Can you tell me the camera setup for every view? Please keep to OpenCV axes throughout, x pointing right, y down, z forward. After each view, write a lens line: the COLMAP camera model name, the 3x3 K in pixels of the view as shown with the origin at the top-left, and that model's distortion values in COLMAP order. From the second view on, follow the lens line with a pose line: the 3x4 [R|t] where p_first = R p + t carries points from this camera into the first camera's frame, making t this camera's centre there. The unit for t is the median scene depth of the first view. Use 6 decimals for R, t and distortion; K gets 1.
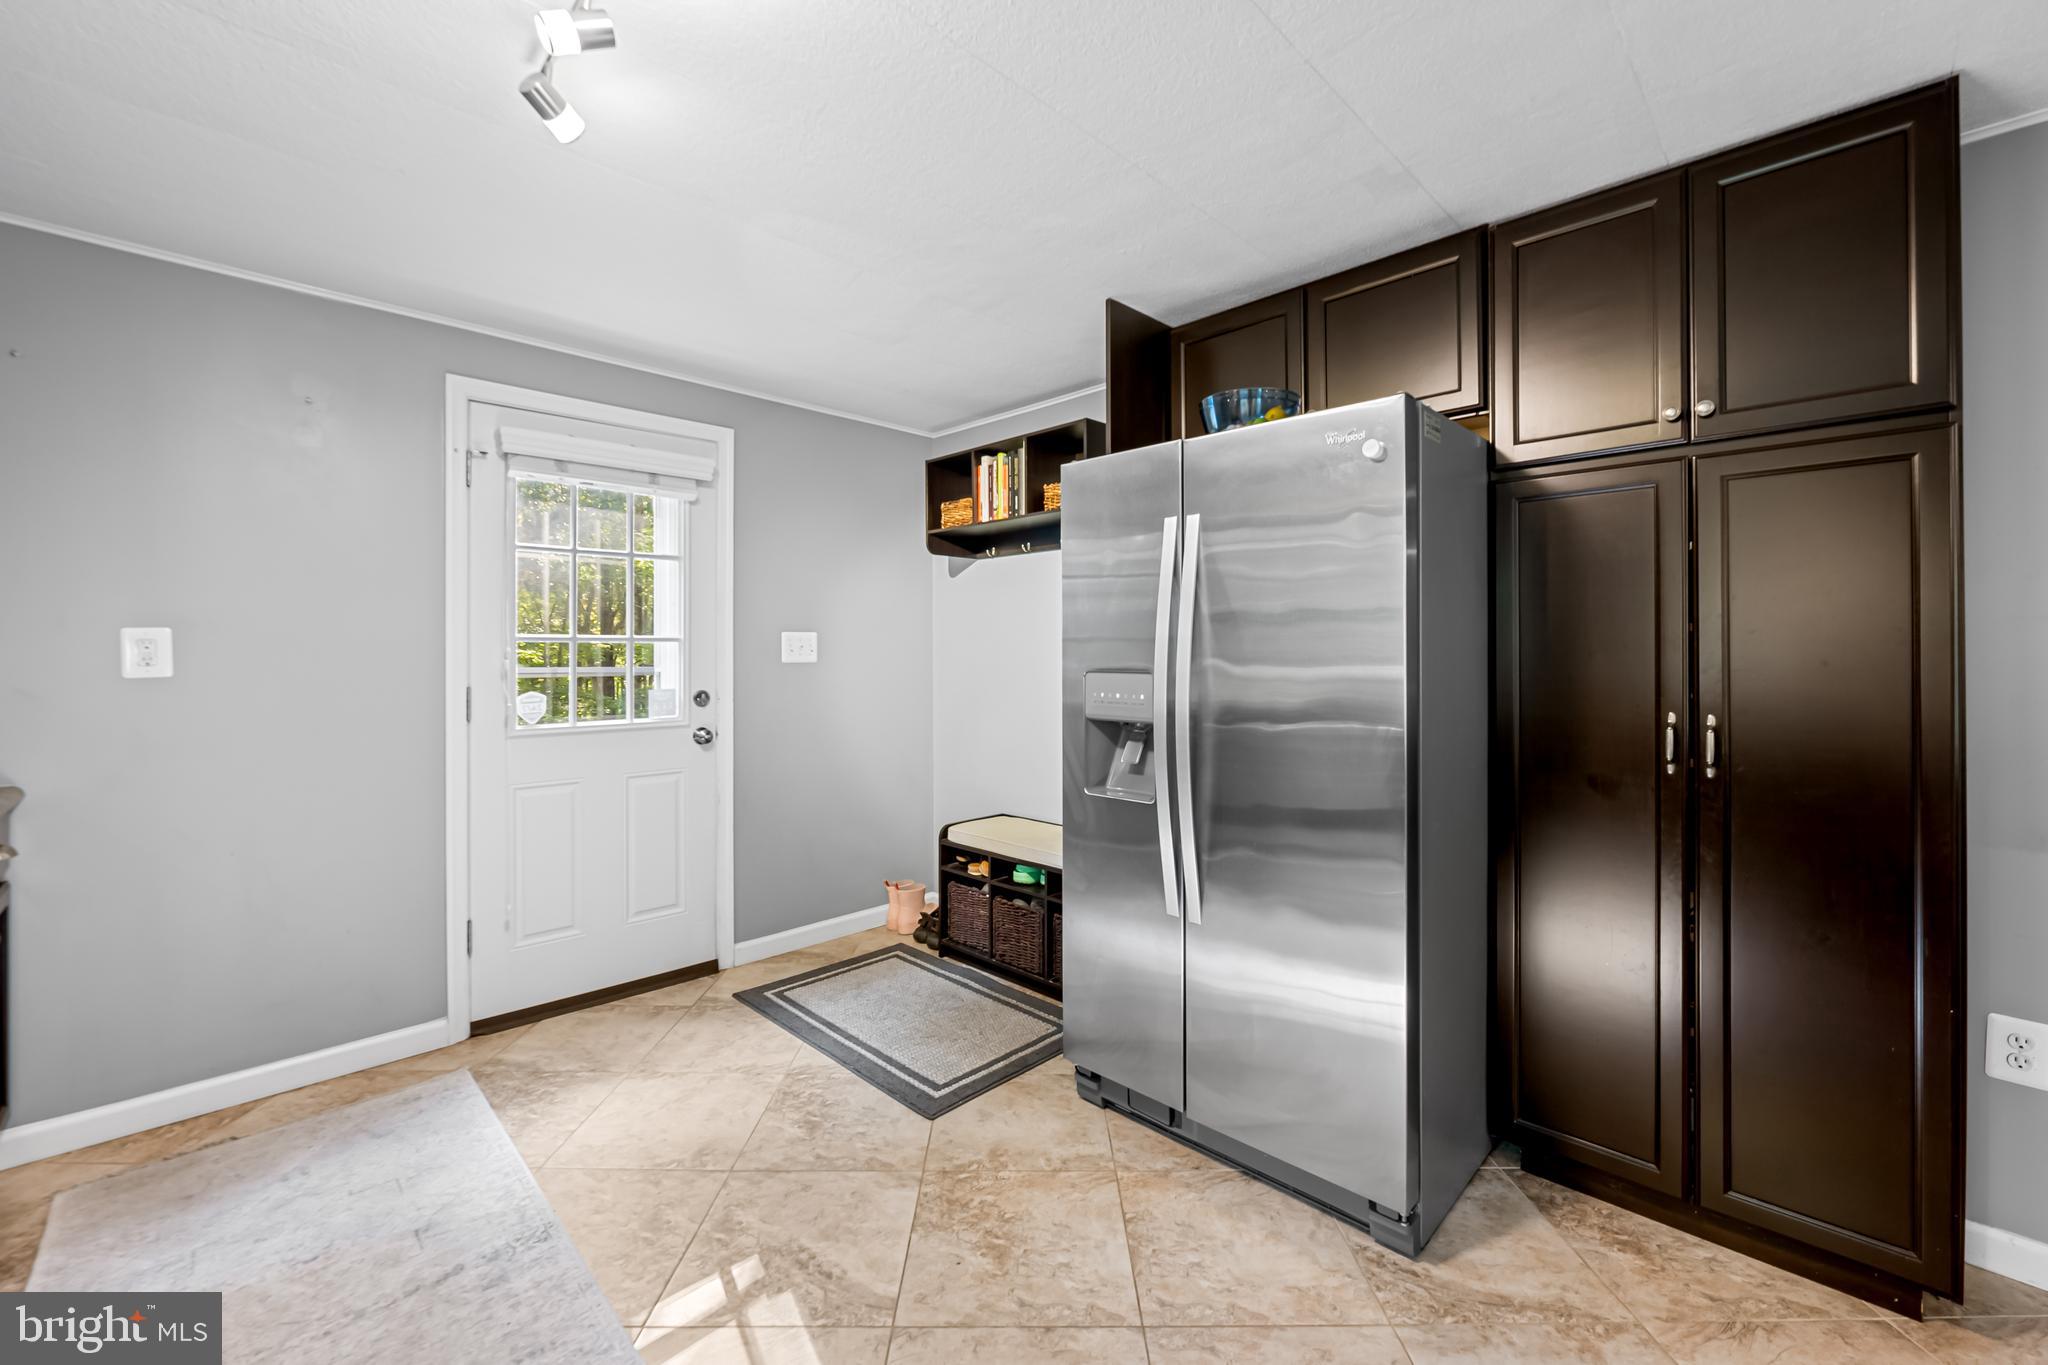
lens RADIAL K [[833.4, 0, 1023.8], [0, 833.4, 648.3], [0, 0, 1]] dist [-0.006915, 0.000013]
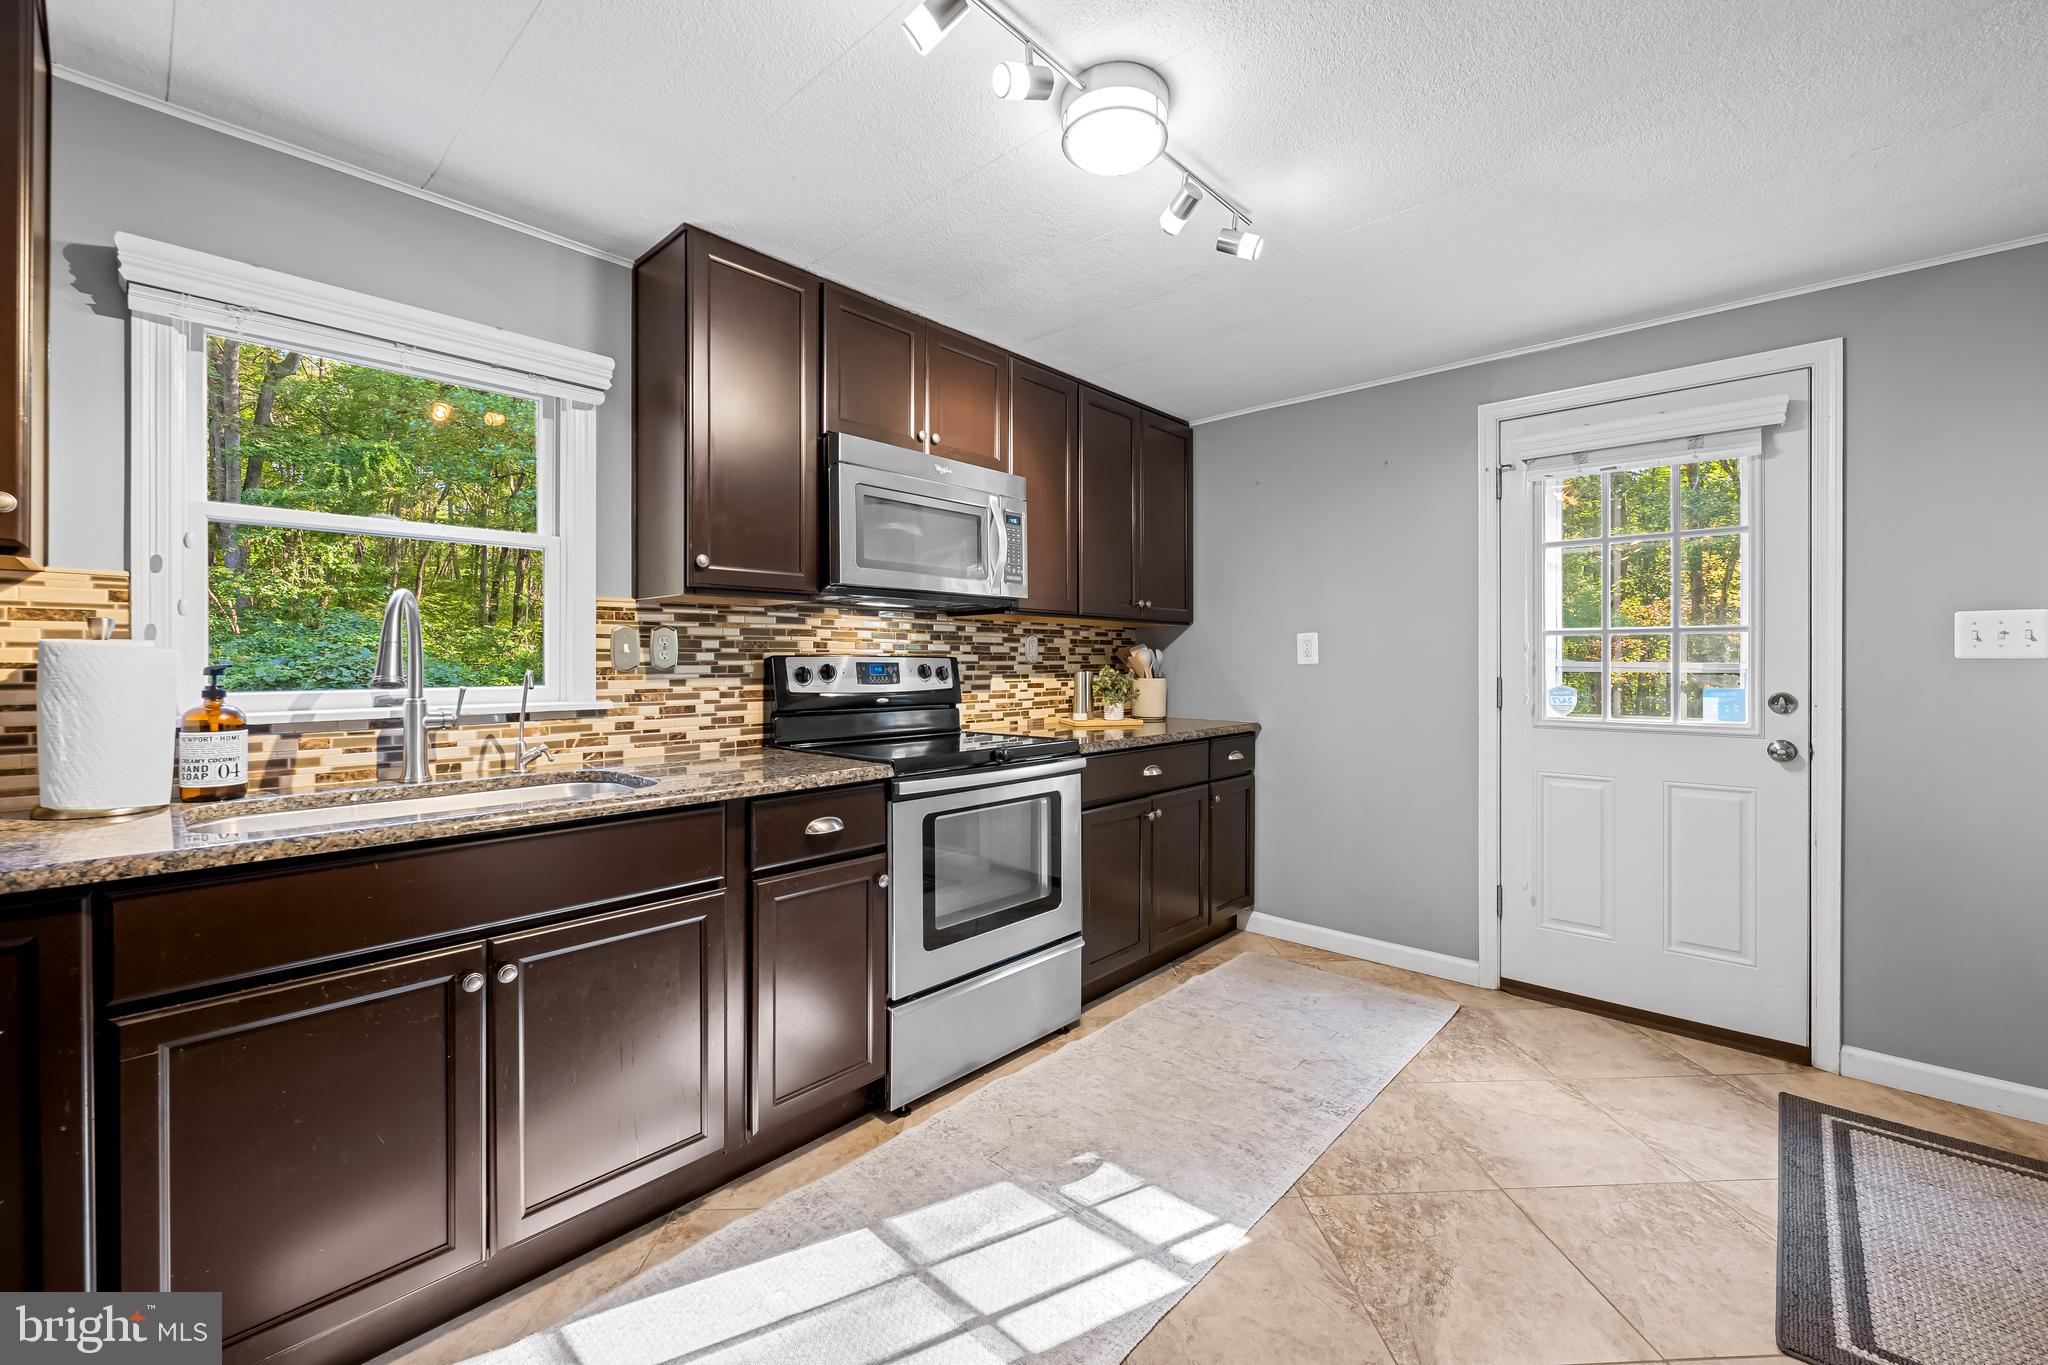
lens RADIAL K [[827.7, 0, 1031.8], [0, 827.7, 661.1], [0, 0, 1]] dist [-0.001279, -0.000043]
pose [[0.043984, 0.003396, -0.999026, 0.431392], [0.006001, 0.999975, 0.003663, 0.017001], [0.999014, -0.006156, 0.043963, 0.329790]]
